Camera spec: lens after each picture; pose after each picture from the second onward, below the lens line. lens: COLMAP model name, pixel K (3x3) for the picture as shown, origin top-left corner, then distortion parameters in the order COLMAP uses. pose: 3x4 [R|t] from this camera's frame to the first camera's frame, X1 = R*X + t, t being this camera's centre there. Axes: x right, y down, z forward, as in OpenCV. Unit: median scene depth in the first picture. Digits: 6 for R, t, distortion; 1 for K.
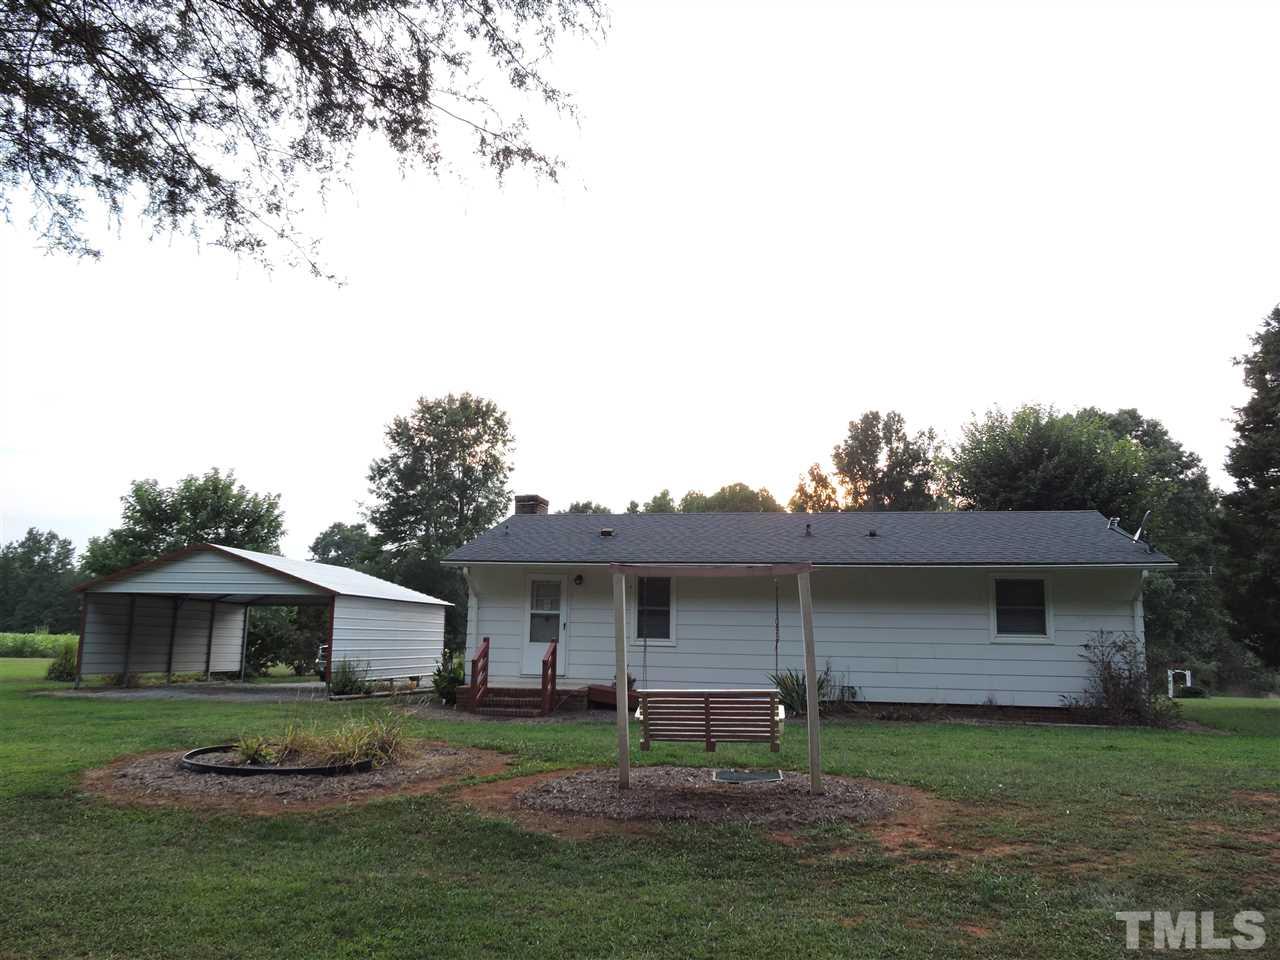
lens RADIAL K [[923.7, 0, 640.0], [0, 923.7, 480.0], [0, 0, 1]] dist [-0.011945, -0.000447]
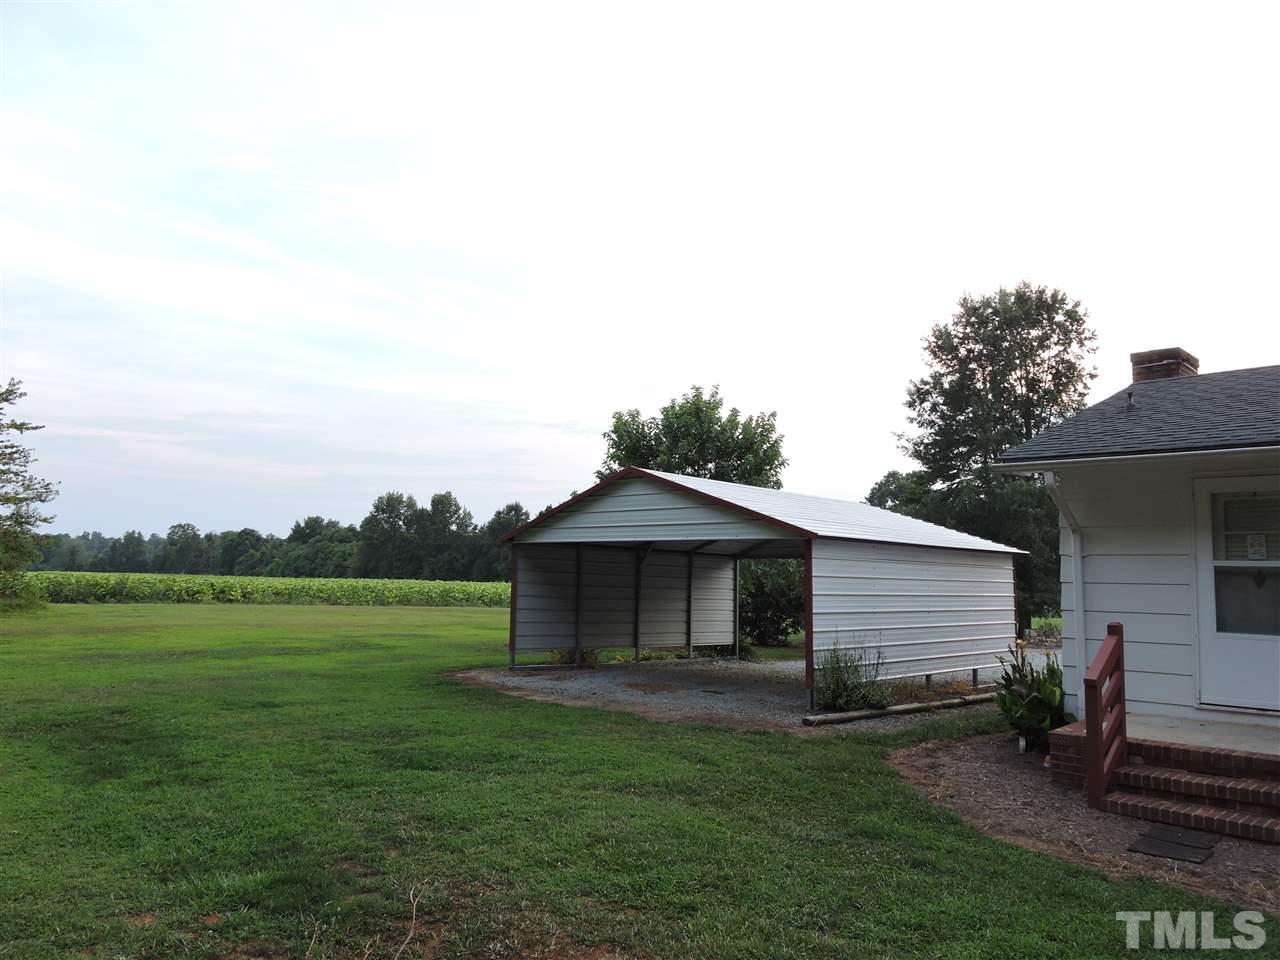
lens RADIAL K [[923.7, 0, 640.0], [0, 923.7, 480.0], [0, 0, 1]] dist [-0.011945, -0.000447]
pose [[0.829015, -0.058375, -0.556172, -0.059593], [0.087143, 0.995873, 0.025367, 0.040694], [0.552395, -0.069496, 0.830680, 0.291844]]
